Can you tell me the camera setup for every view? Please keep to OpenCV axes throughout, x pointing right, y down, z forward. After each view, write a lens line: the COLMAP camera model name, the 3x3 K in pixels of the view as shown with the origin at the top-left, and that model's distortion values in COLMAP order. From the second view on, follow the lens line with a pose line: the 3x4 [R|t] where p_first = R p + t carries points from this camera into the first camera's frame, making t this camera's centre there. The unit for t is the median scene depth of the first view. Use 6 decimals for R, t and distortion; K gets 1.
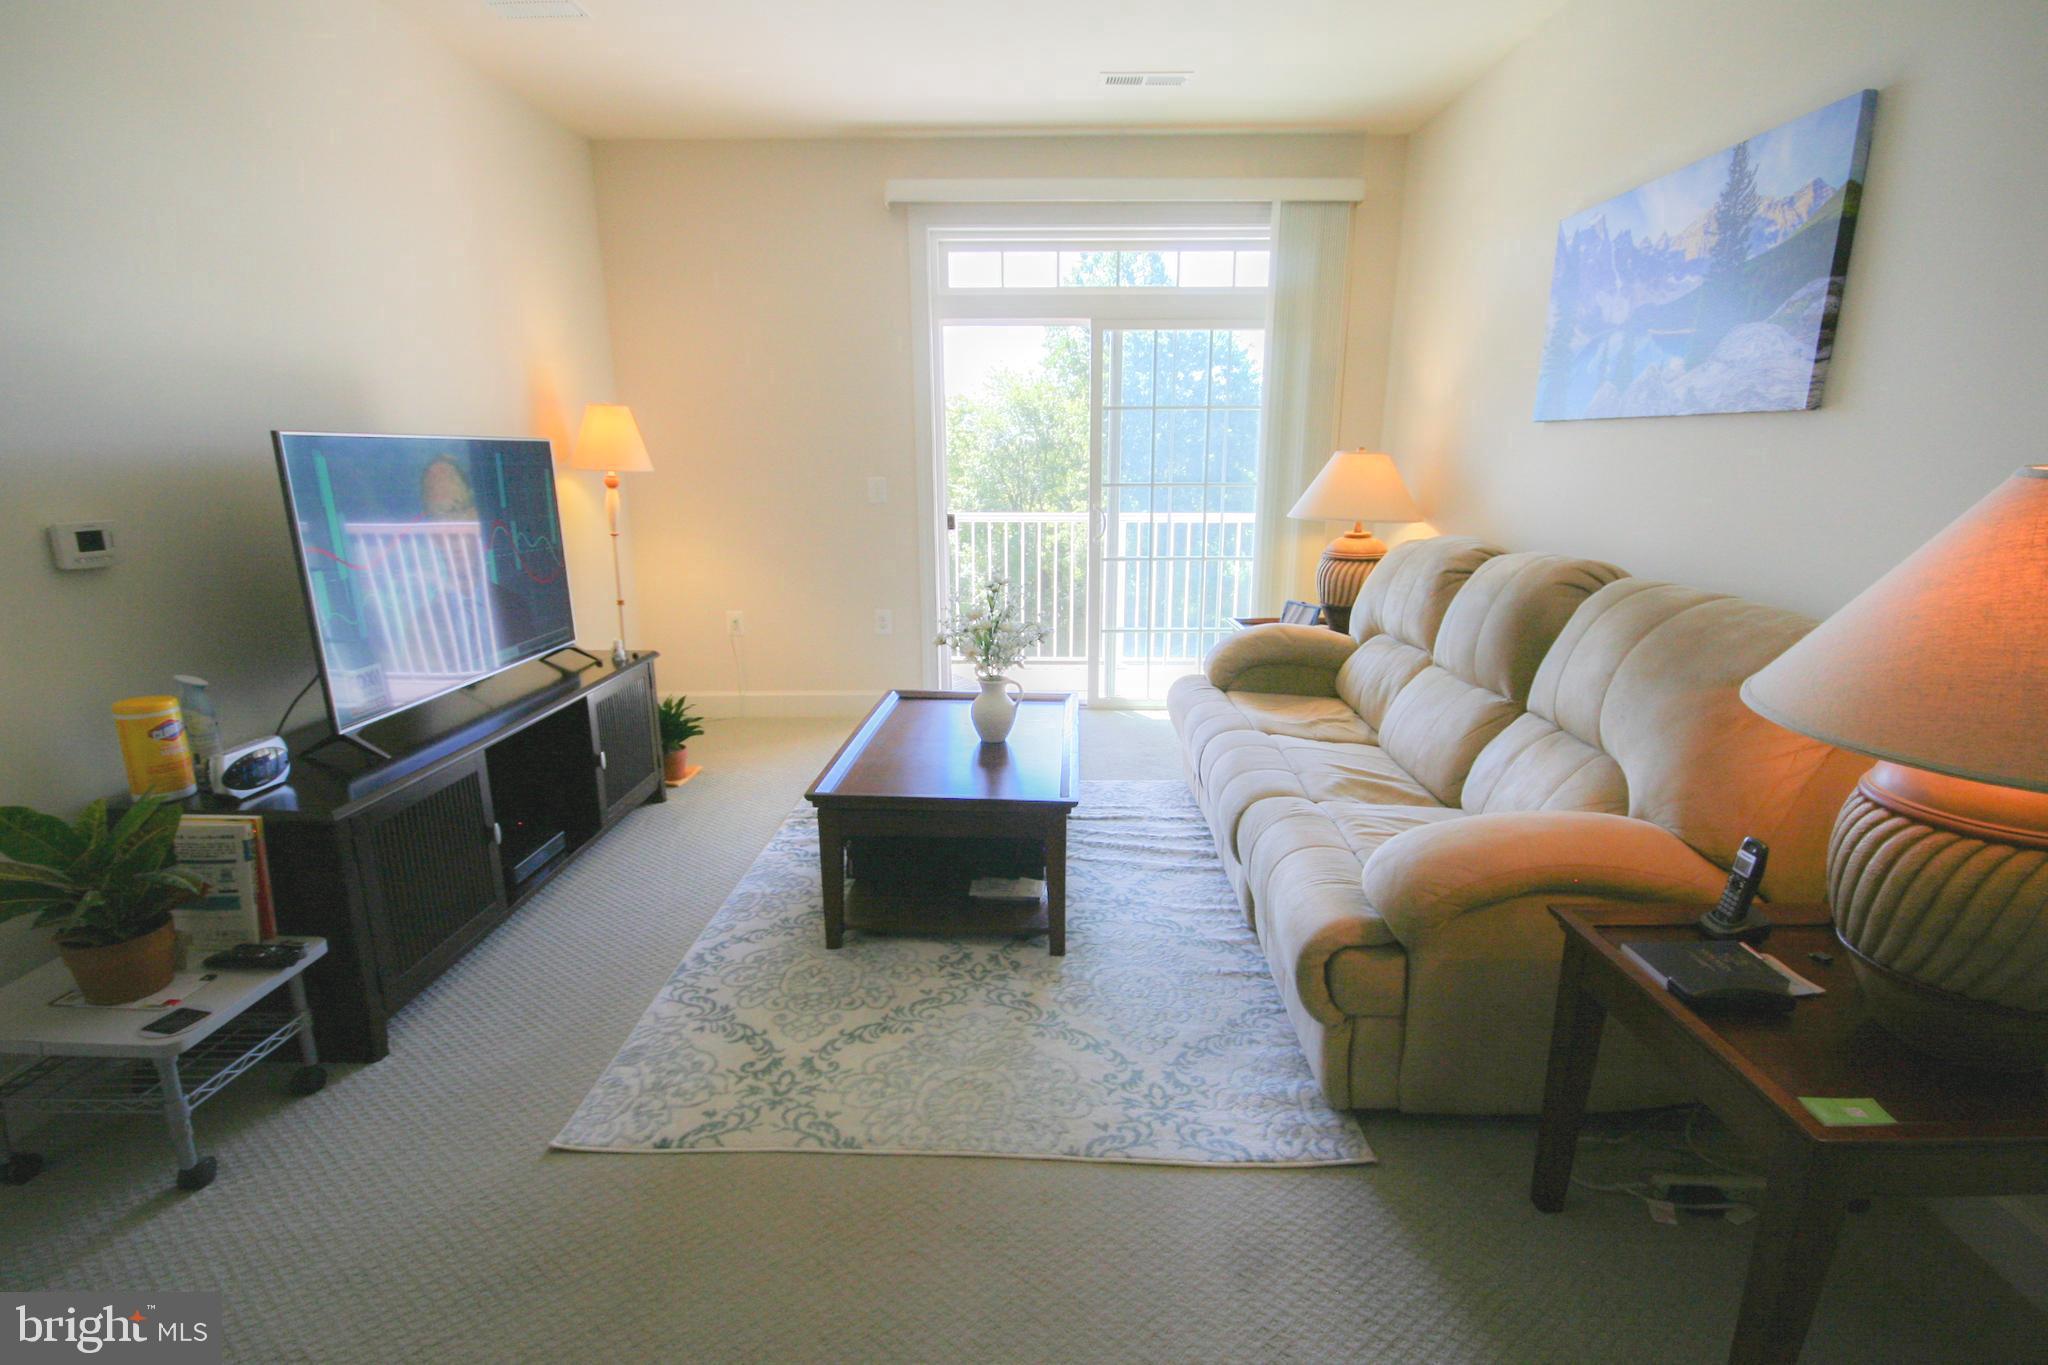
lens RADIAL K [[951.0, 0, 1023.4], [0, 951.0, 698.6], [0, 0, 1]] dist [-0.000363, -0.000127]
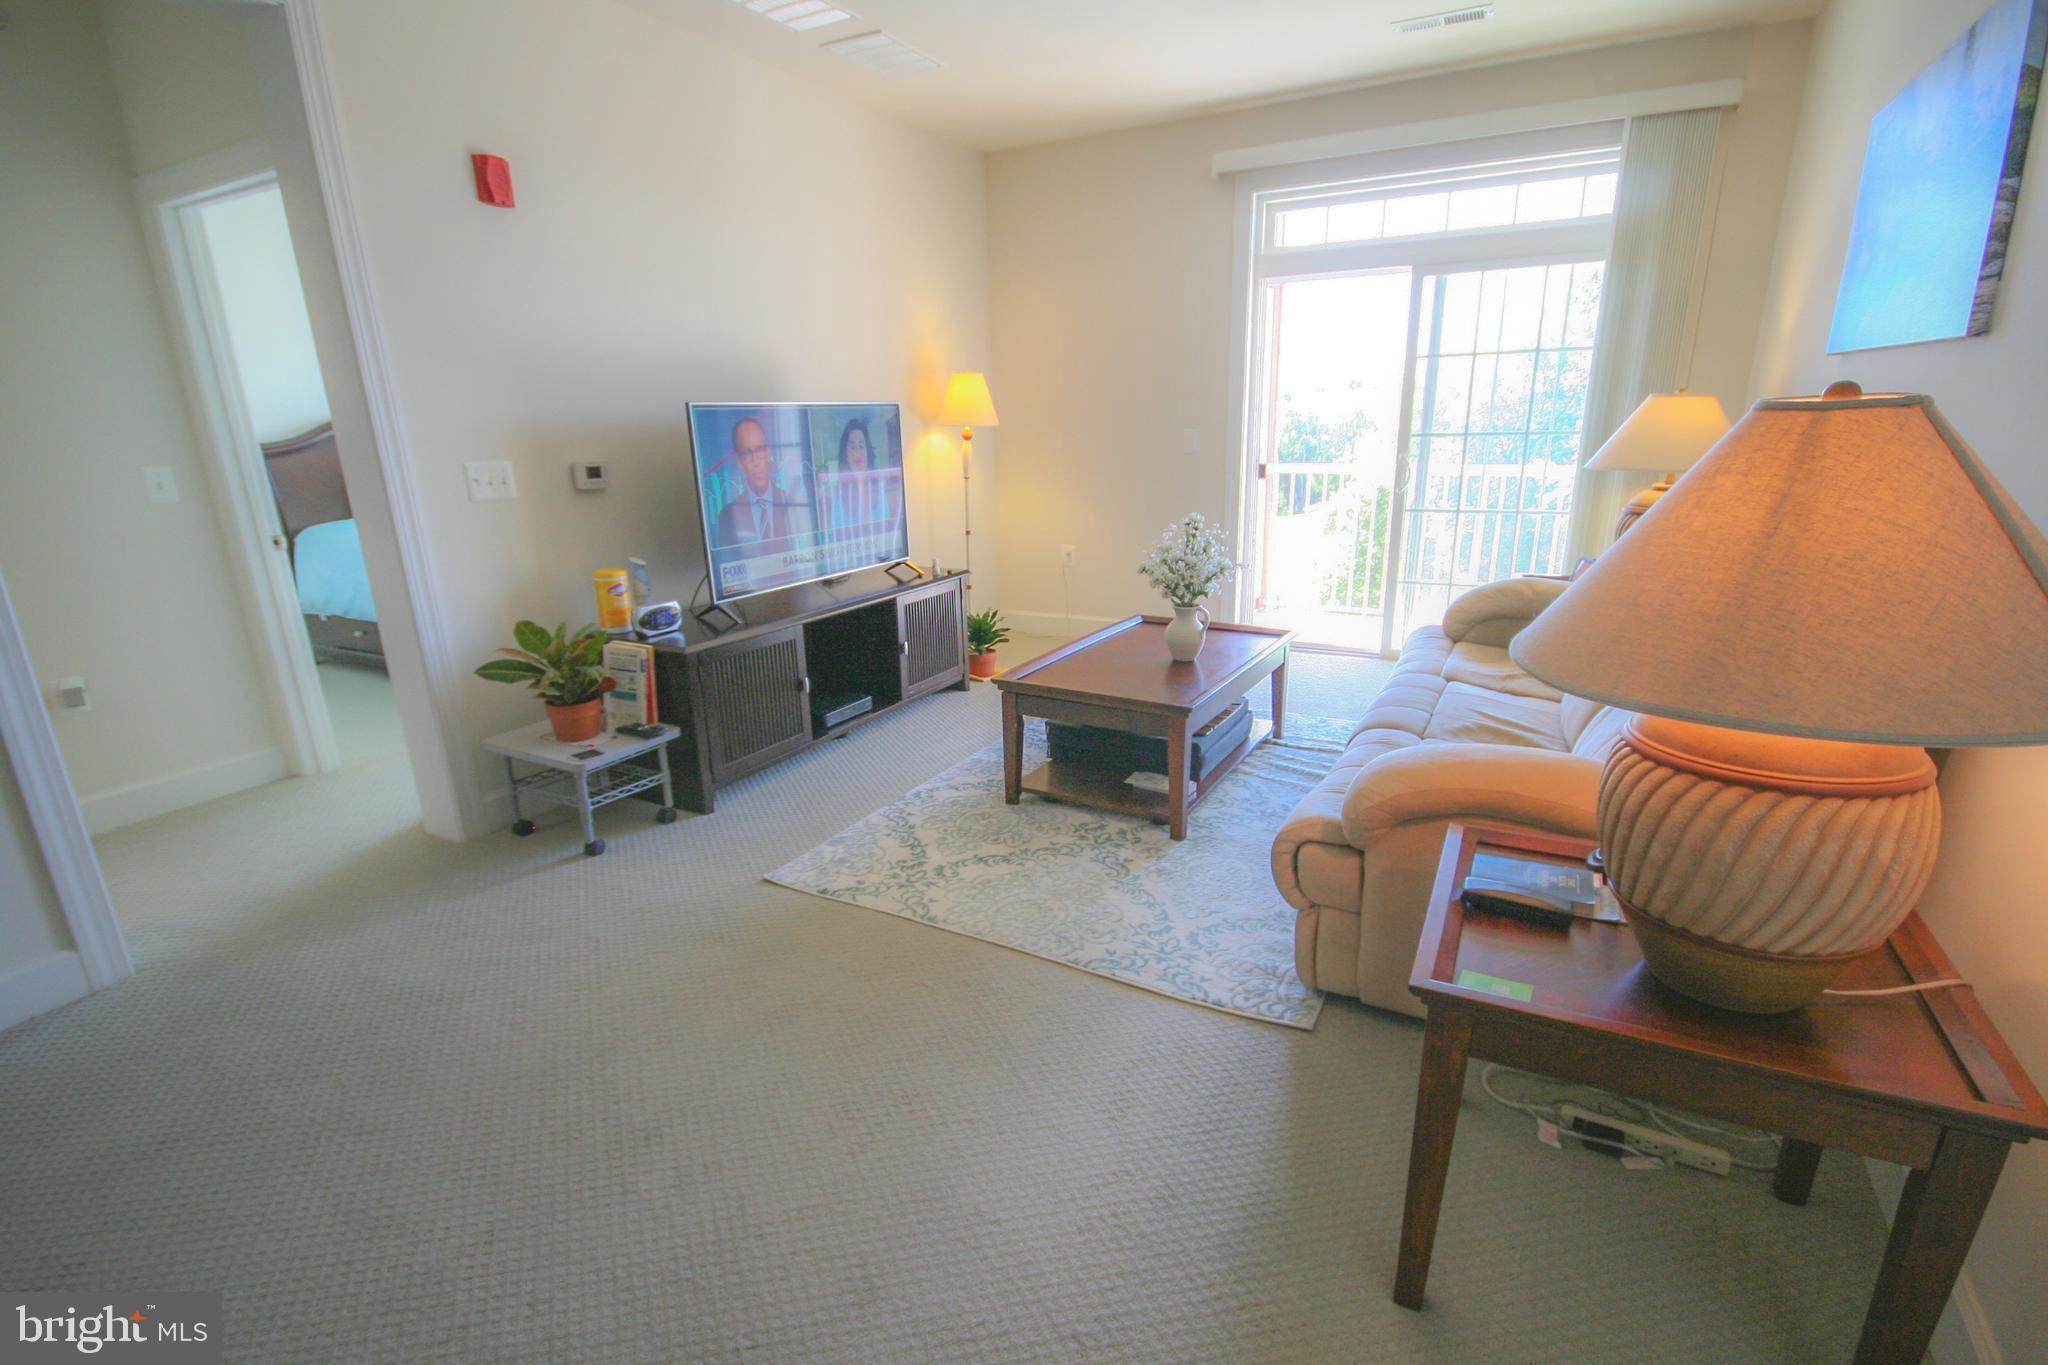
lens RADIAL K [[939.5, 0, 1053.8], [0, 939.5, 686.2], [0, 0, 1]] dist [-0.000029, -0.000542]
pose [[0.895999, 0.107141, -0.430936, 0.471457], [-0.091148, 0.994167, 0.057659, 0.036180], [0.434600, -0.012383, 0.900539, -0.125589]]
